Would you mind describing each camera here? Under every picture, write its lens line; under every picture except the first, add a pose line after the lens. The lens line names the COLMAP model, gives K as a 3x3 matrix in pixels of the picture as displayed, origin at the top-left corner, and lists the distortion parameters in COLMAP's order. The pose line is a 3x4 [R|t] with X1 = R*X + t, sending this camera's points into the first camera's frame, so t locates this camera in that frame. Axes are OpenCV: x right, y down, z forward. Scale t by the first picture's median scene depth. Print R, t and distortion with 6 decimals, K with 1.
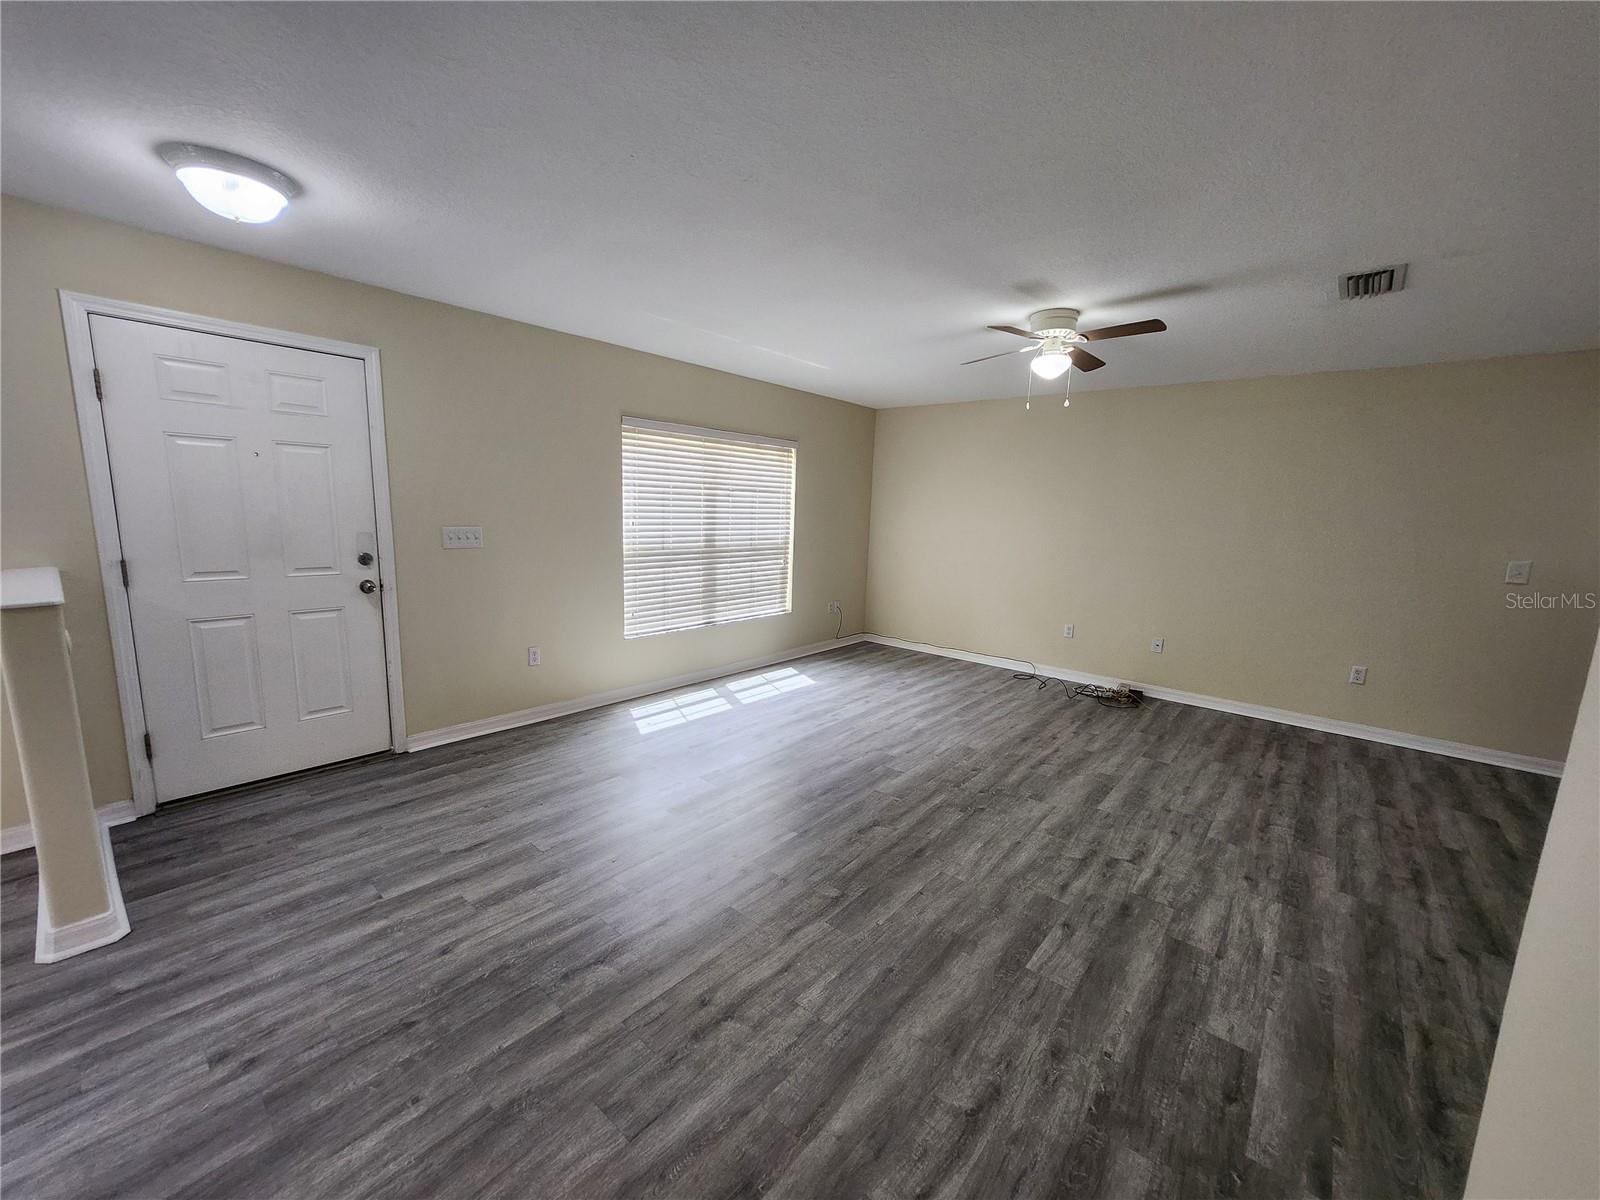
lens RADIAL K [[635.9, 0, 782.9], [0, 635.9, 605.7], [0, 0, 1]] dist [-0.002262, 0.002525]
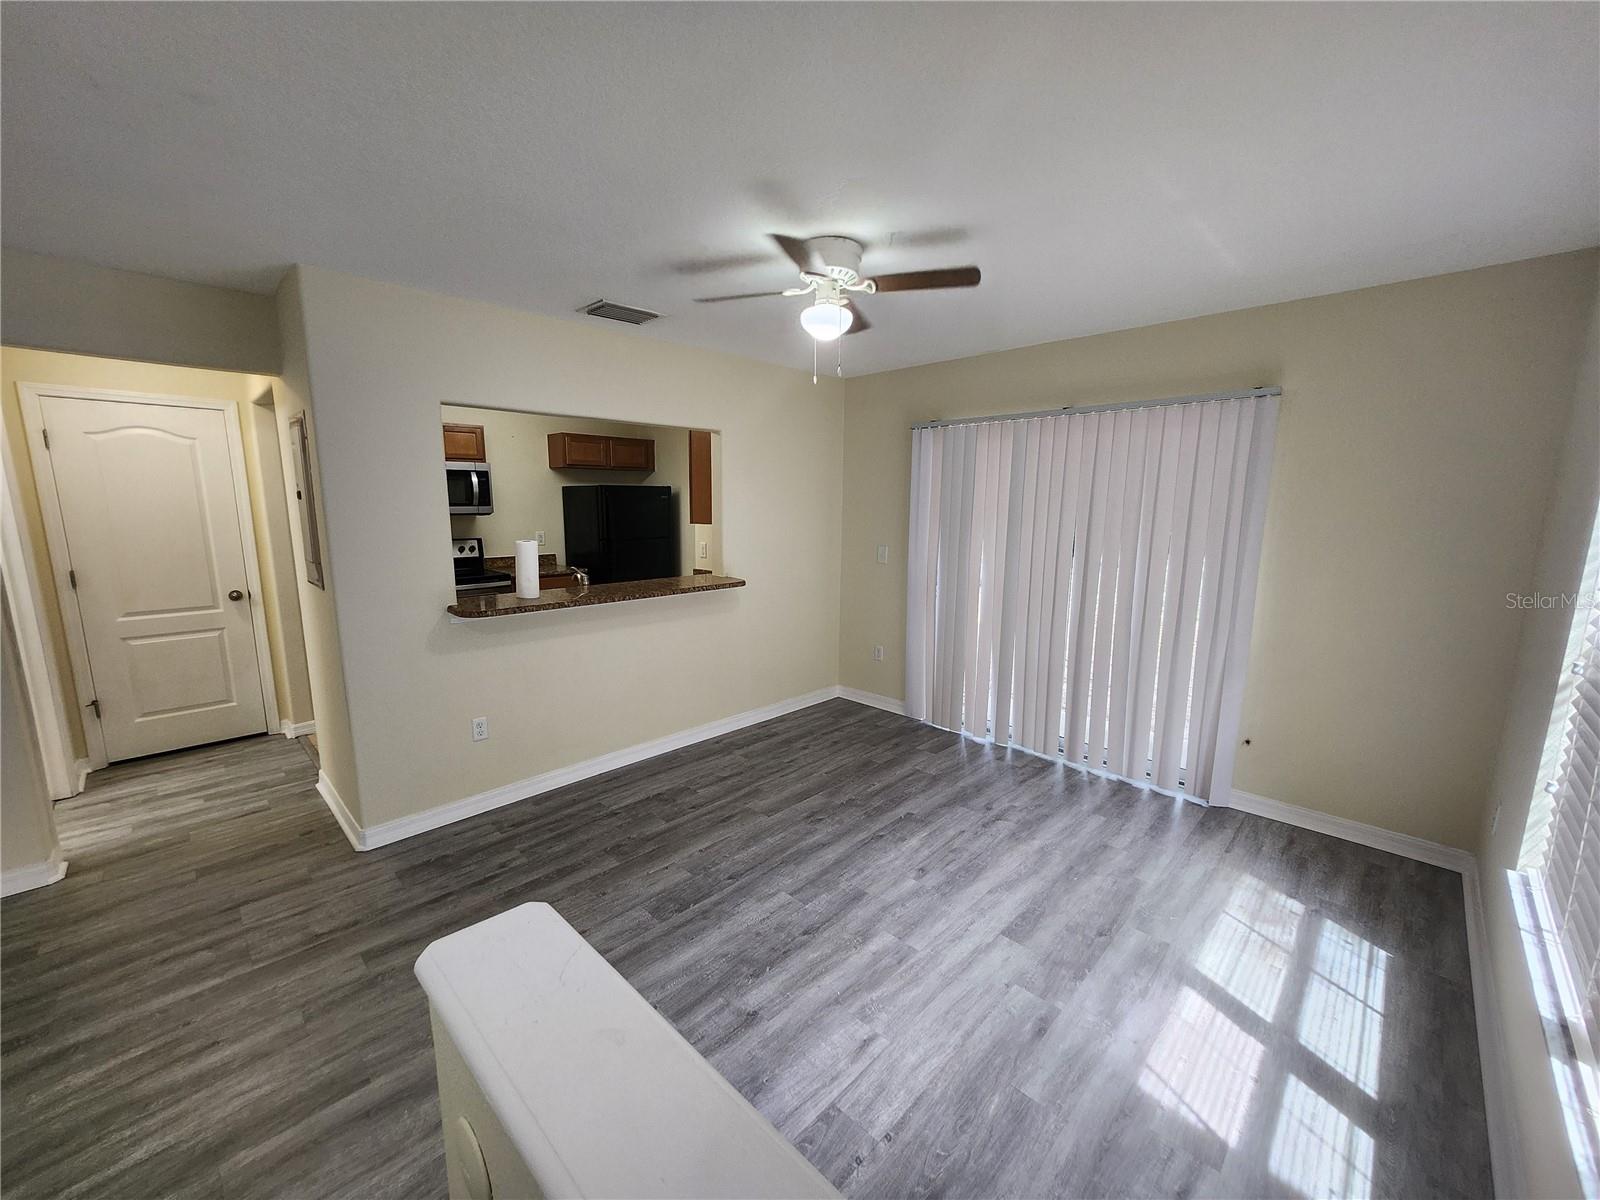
lens RADIAL K [[635.9, 0, 781.1], [0, 635.9, 603.4], [0, 0, 1]] dist [-0.002262, 0.002525]
pose [[-0.996877, -0.048349, 0.062433, -0.872303], [-0.025979, 0.947436, 0.318890, -0.198707], [-0.074569, 0.316272, -0.945733, 0.818882]]
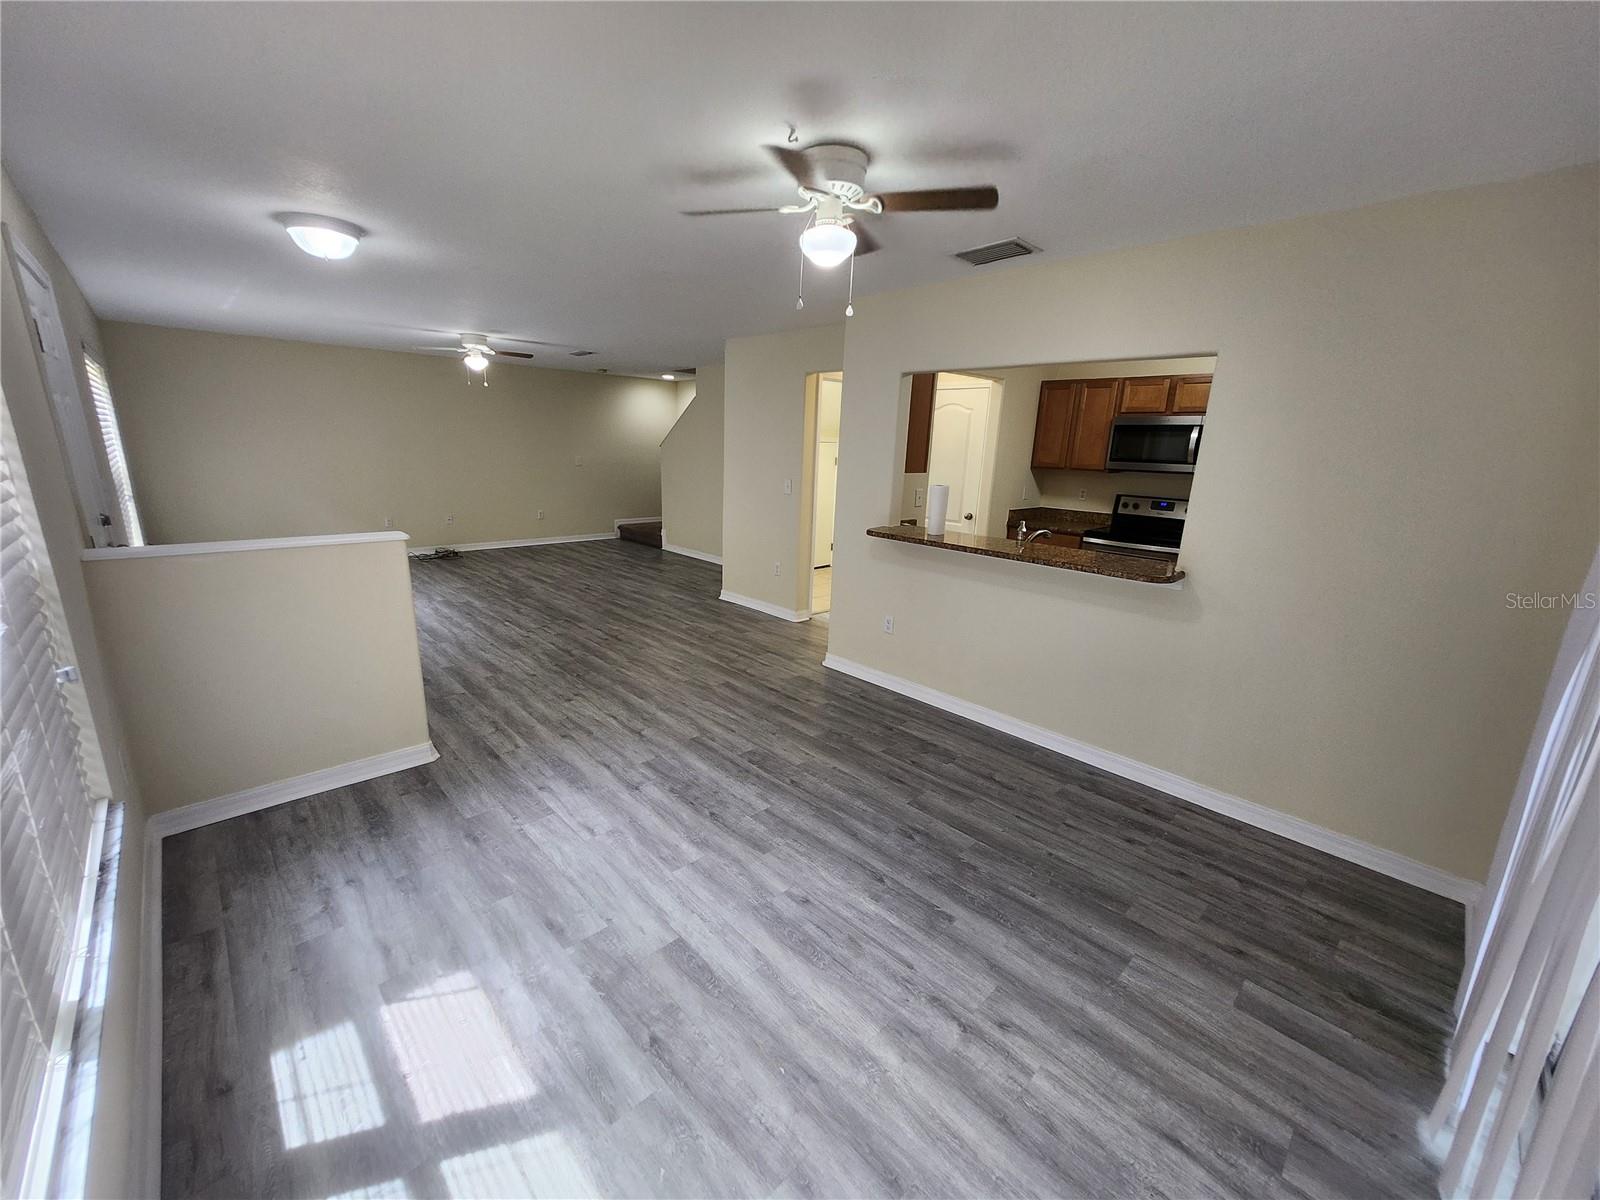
lens RADIAL K [[635.9, 0, 792.2], [0, 635.9, 601.3], [0, 0, 1]] dist [-0.002262, 0.002525]
pose [[0.090867, -0.271927, 0.958018, -1.691140], [0.129114, 0.957095, 0.259419, -0.083333], [-0.987458, 0.100121, 0.122078, -0.082623]]
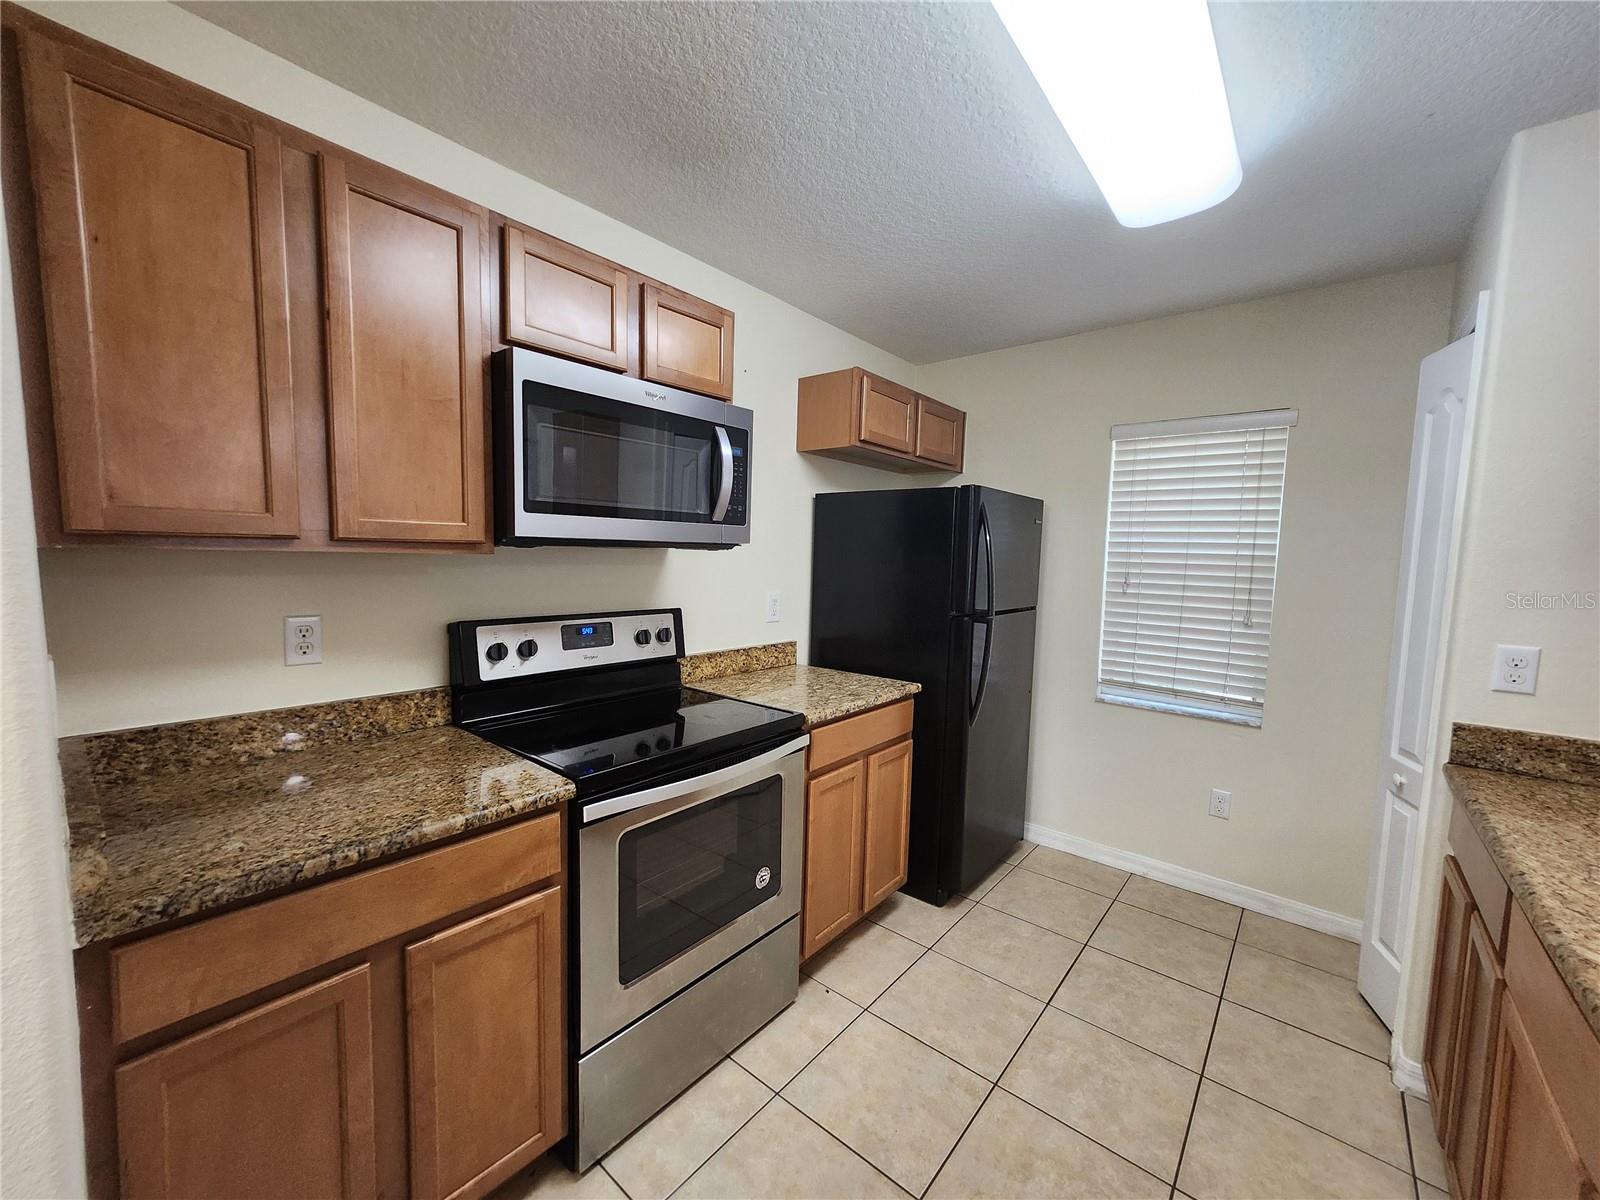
lens RADIAL K [[635.9, 0, 783.6], [0, 635.9, 605.1], [0, 0, 1]] dist [-0.002262, 0.002525]
pose [[-0.998377, -0.055359, -0.013370, 0.086850], [-0.056947, 0.967702, 0.245583, 0.062865], [-0.000657, 0.245945, -0.969283, -0.301290]]
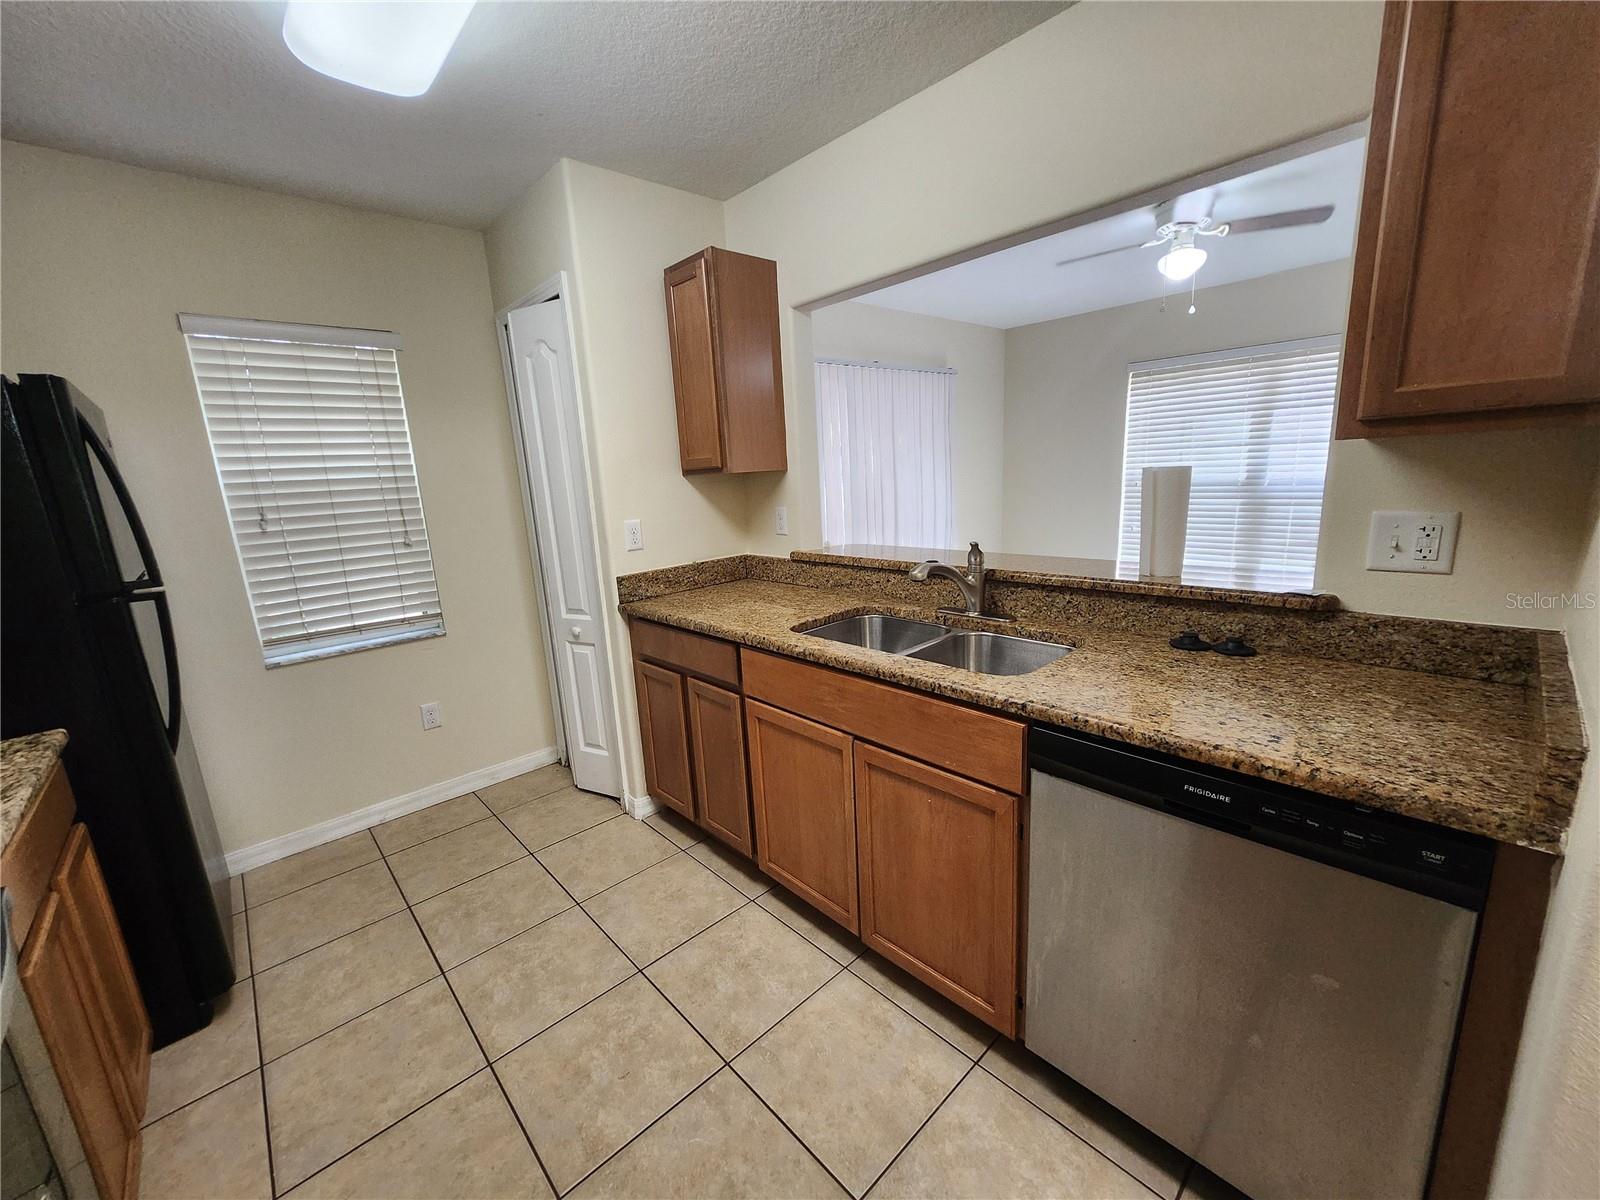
lens RADIAL K [[635.9, 0, 791.5], [0, 635.9, 601.9], [0, 0, 1]] dist [-0.002262, 0.002525]
pose [[-0.117529, 0.183064, -0.976051, 0.284523], [-0.110344, 0.974369, 0.196035, 0.110637], [0.986920, 0.130741, -0.094316, -0.513793]]
